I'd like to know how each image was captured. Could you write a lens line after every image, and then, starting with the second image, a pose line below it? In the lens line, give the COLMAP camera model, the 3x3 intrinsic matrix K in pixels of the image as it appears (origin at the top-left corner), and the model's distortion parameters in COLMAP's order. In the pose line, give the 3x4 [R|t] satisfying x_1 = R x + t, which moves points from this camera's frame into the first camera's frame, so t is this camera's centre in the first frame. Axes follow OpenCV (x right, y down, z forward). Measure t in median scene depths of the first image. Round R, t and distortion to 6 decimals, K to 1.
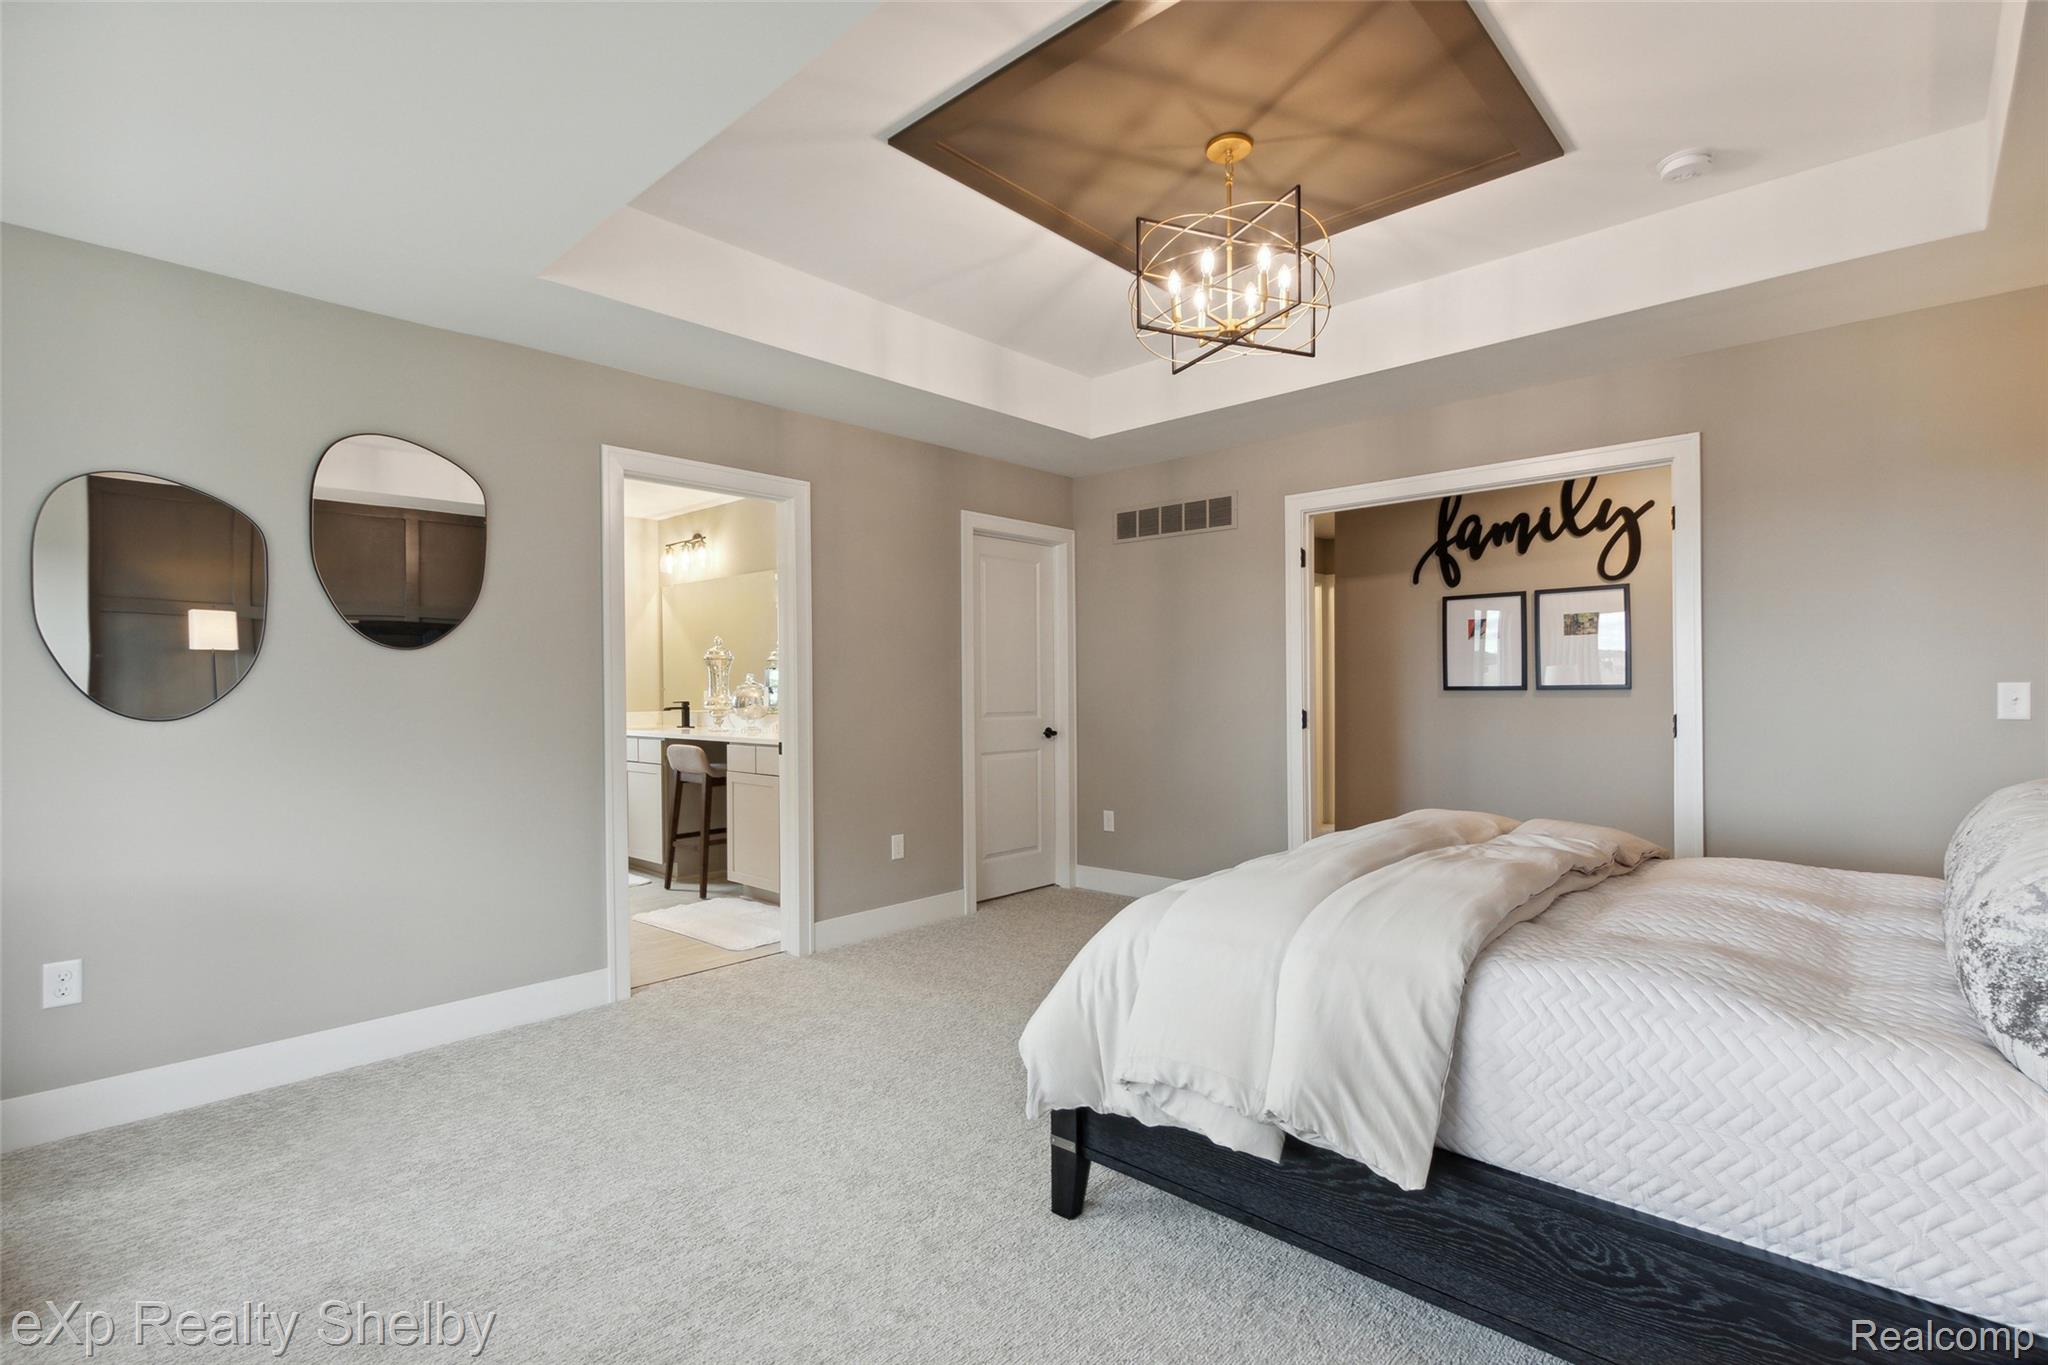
lens RADIAL K [[956.4, 0, 1021.9], [0, 956.4, 700.7], [0, 0, 1]] dist [0.001377, 0.000367]
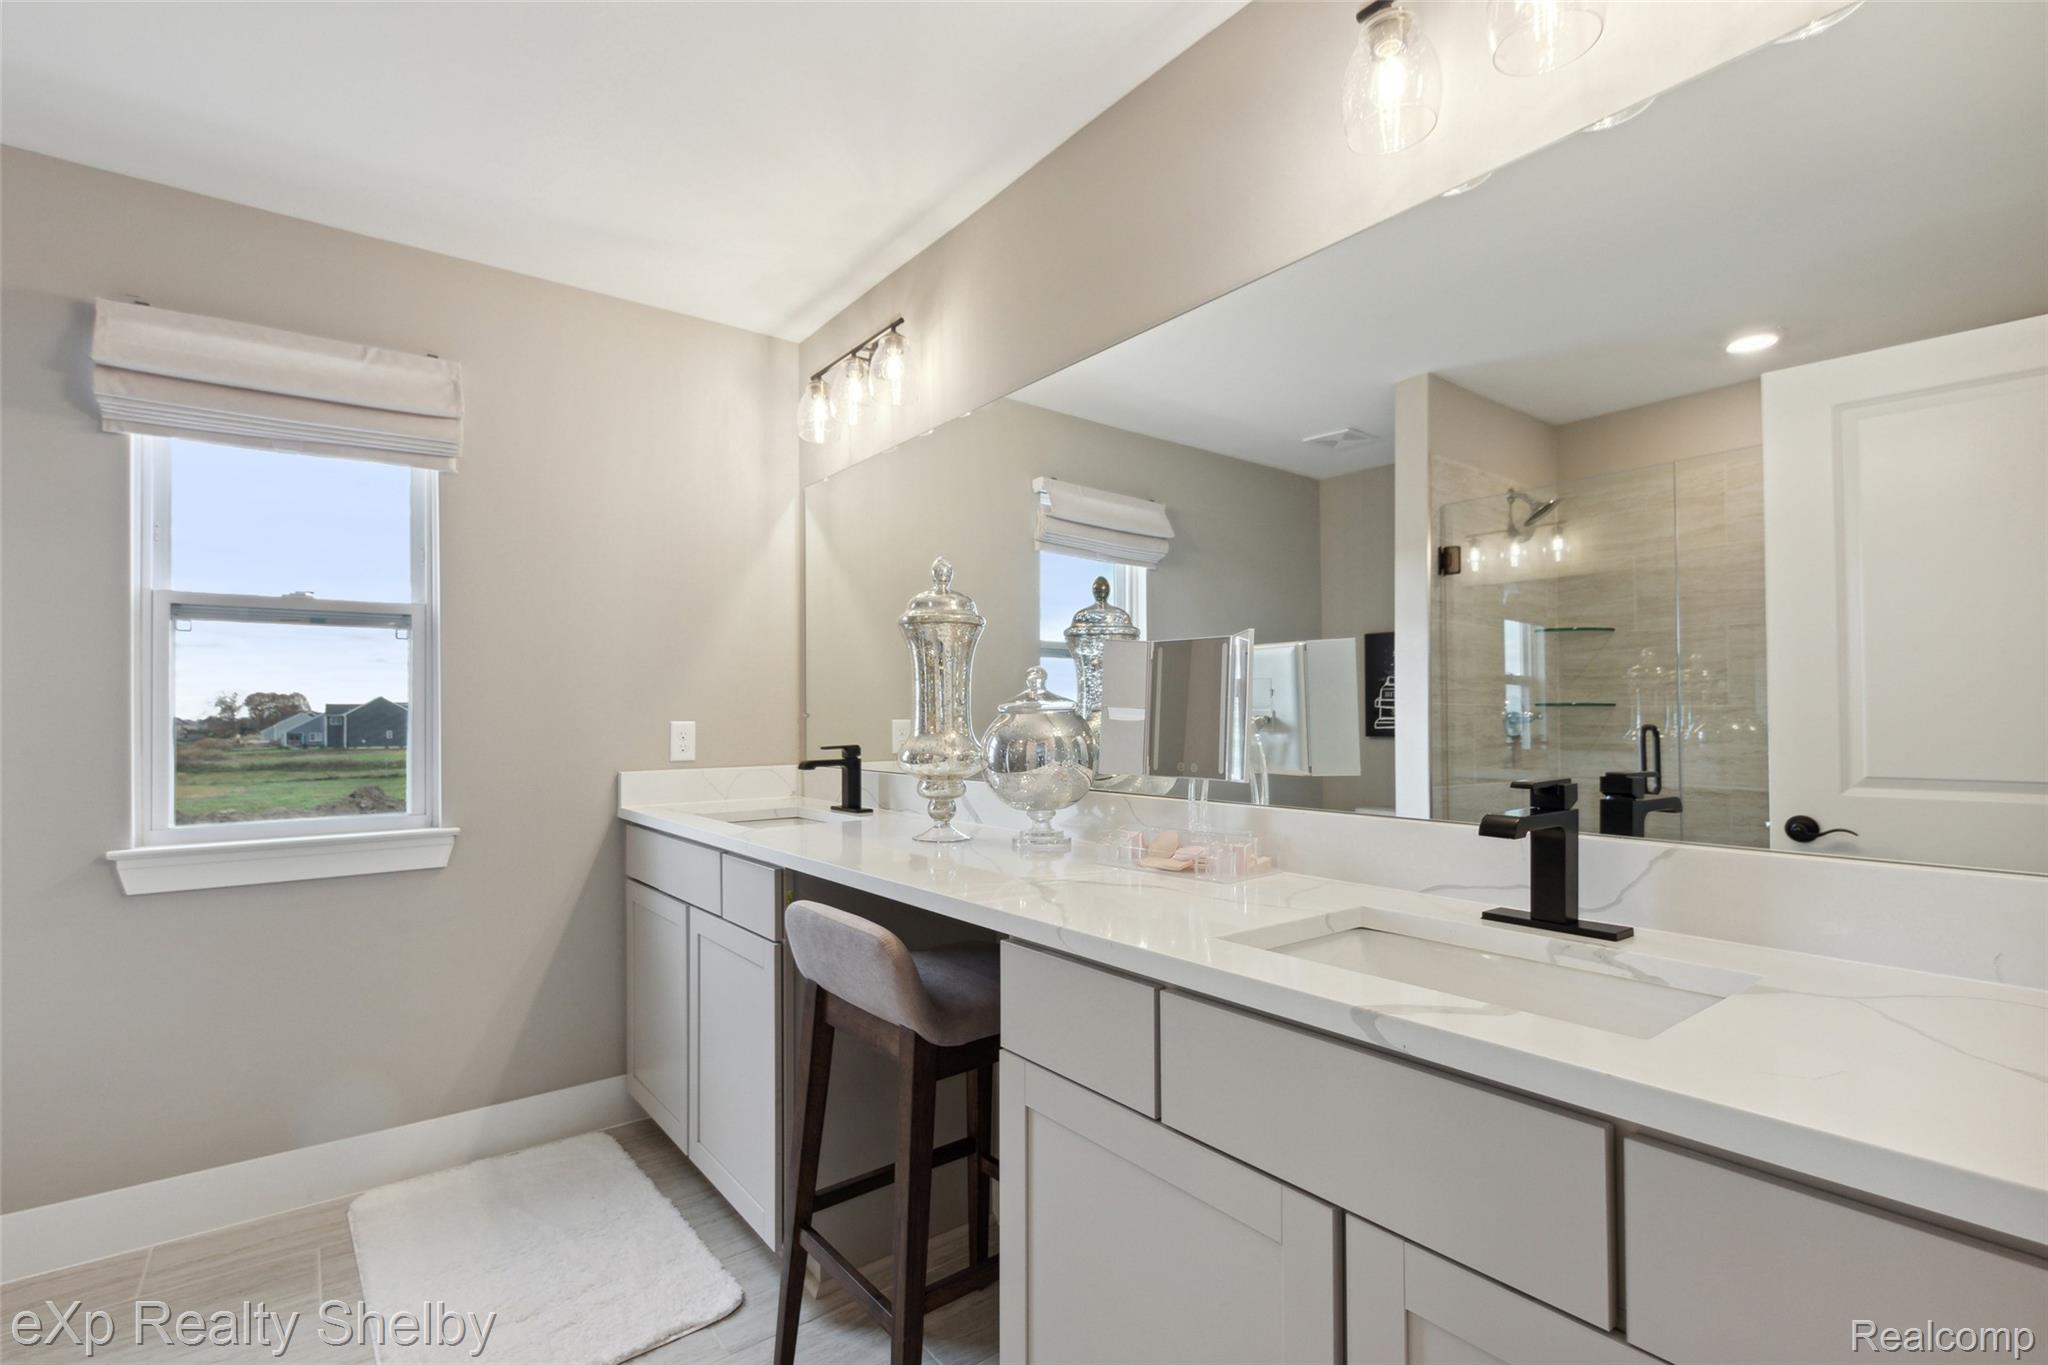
lens RADIAL K [[956.4, 0, 1021.9], [0, 956.4, 700.7], [0, 0, 1]] dist [0.001377, 0.000367]
pose [[0.984766, -0.002091, -0.173870, -0.234433], [-0.003108, 0.999556, -0.029624, -0.007002], [0.173855, 0.029713, 0.984323, 0.684033]]
